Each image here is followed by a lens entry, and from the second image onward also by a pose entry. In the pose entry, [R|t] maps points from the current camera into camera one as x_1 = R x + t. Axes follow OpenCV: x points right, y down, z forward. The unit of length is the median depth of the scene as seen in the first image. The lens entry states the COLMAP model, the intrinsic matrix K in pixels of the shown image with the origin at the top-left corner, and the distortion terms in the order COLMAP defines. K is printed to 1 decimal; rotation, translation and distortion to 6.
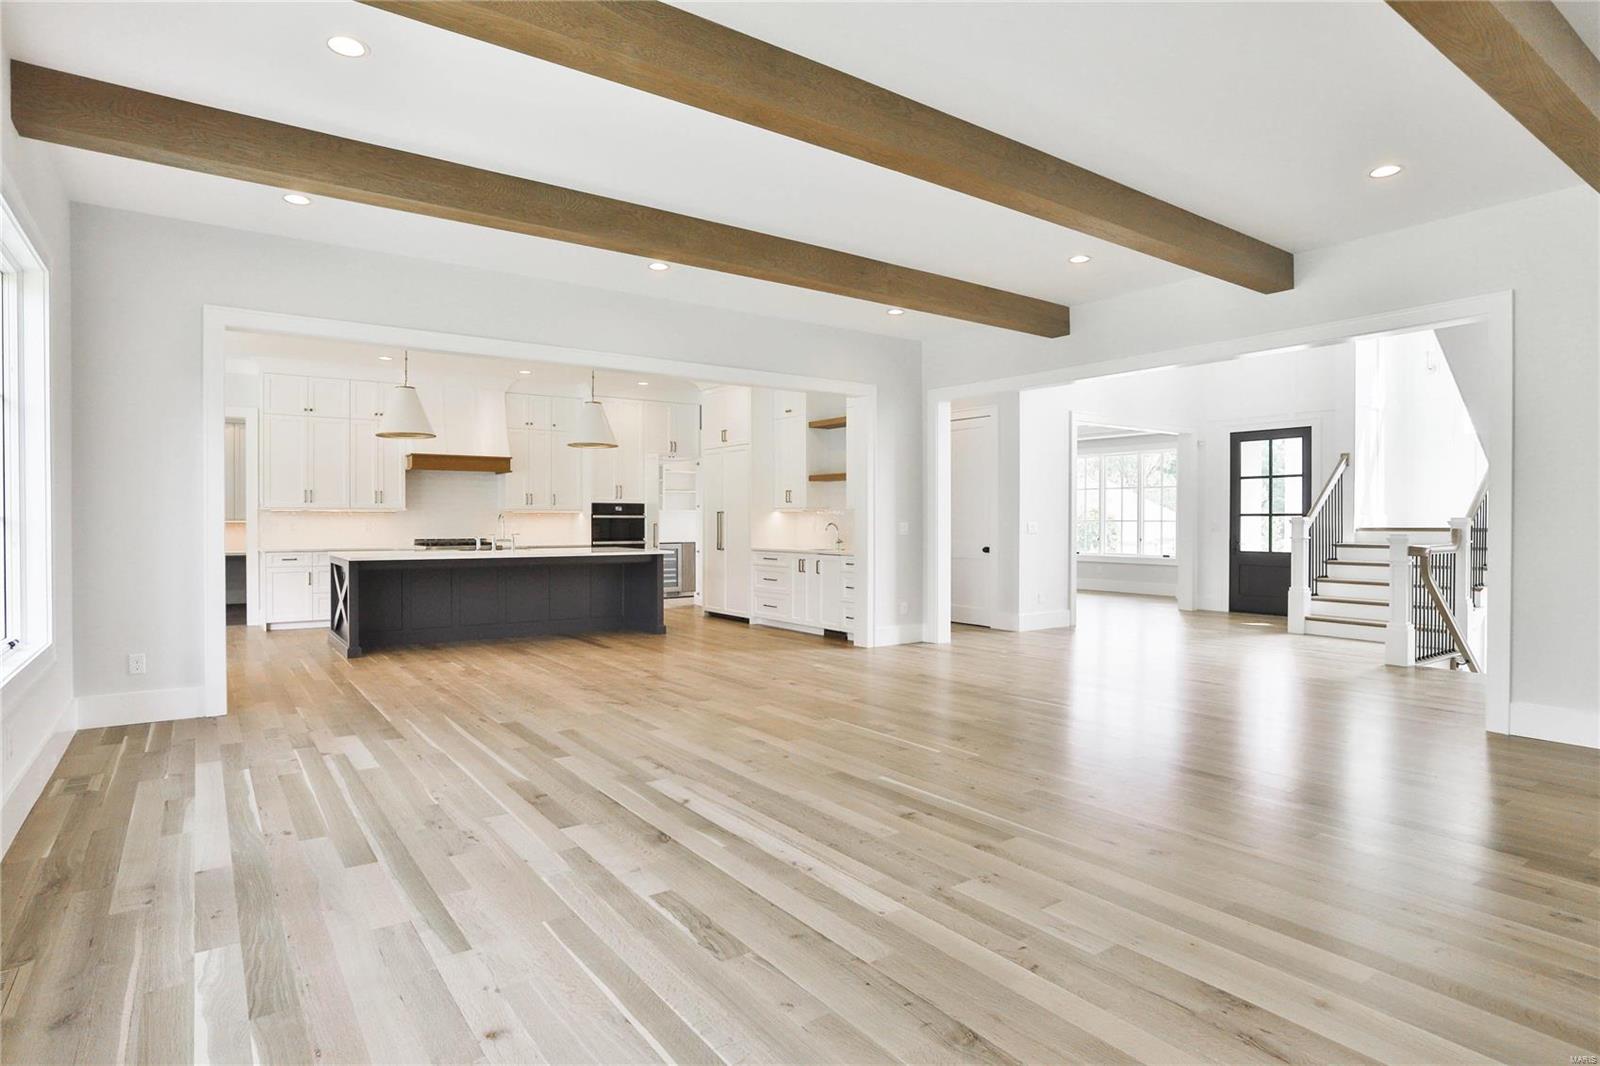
lens RADIAL K [[843.2, 0, 787.2], [0, 843.2, 527.7], [0, 0, 1]] dist [-0.027854, -0.000061]
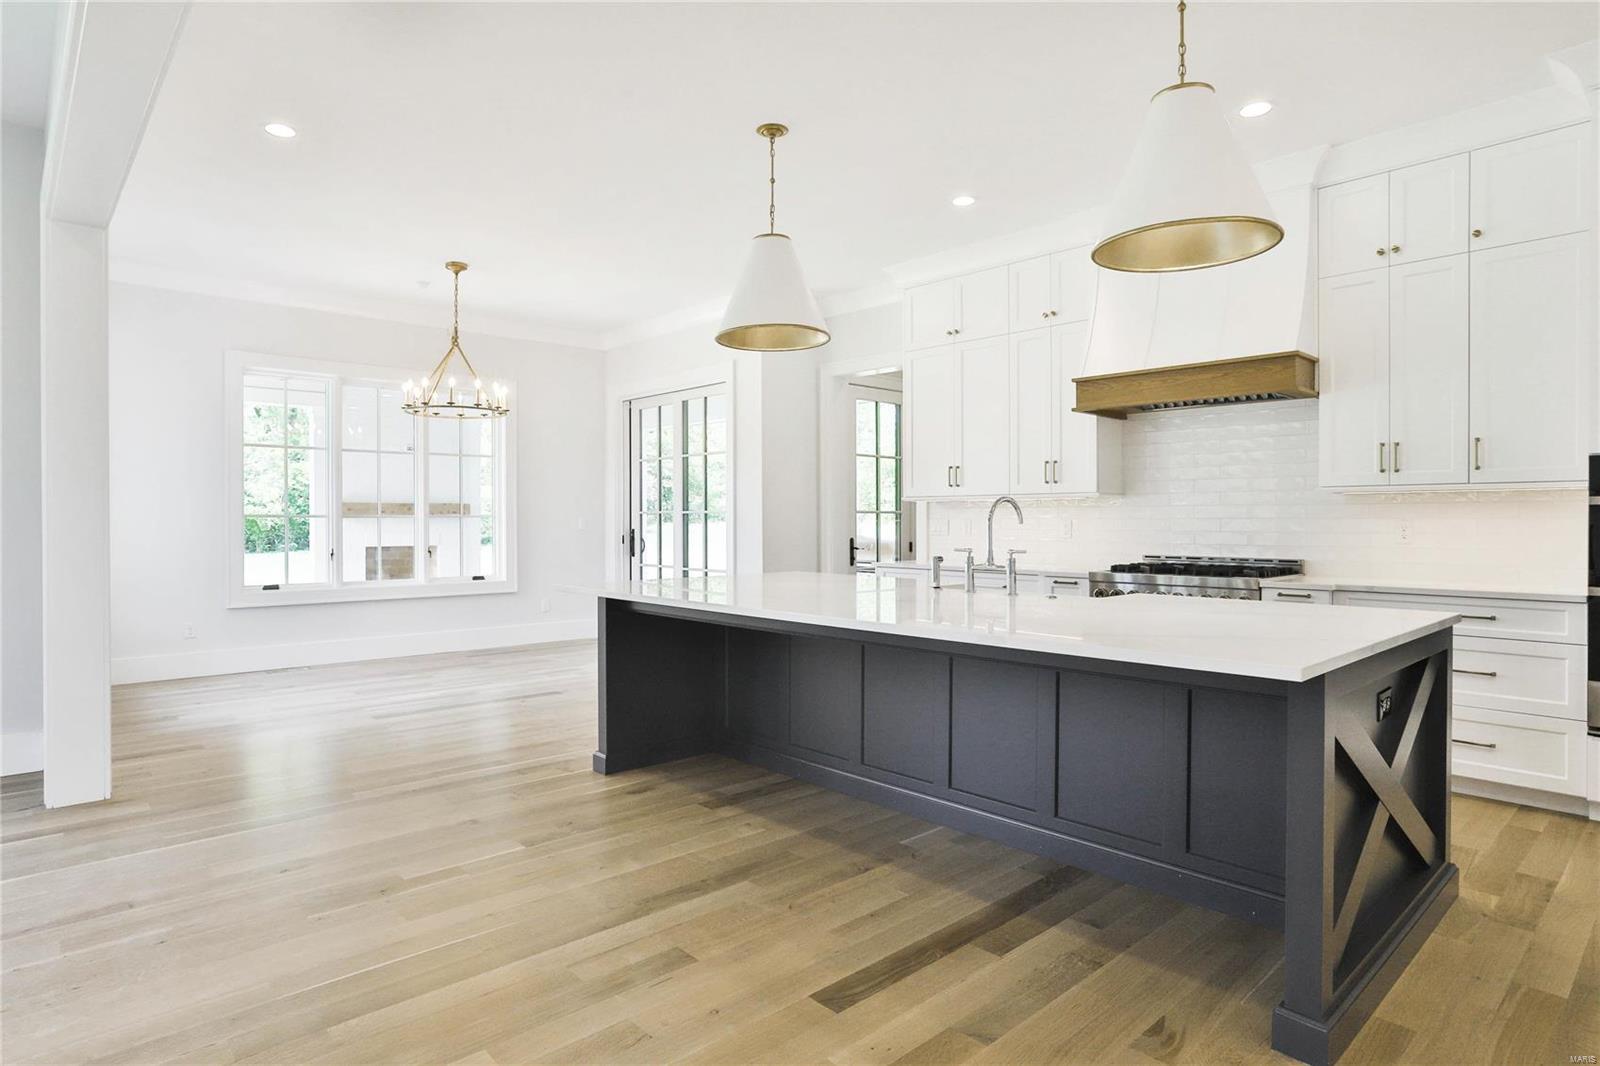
lens RADIAL K [[888.0, 0, 771.5], [0, 888.0, 531.1], [0, 0, 1]] dist [-0.053935, 0.034217]
pose [[0.126634, 0.011616, -0.991882, 0.039316], [-0.008060, 0.999910, 0.010681, -0.004083], [0.991917, 0.006642, 0.126716, 0.732860]]
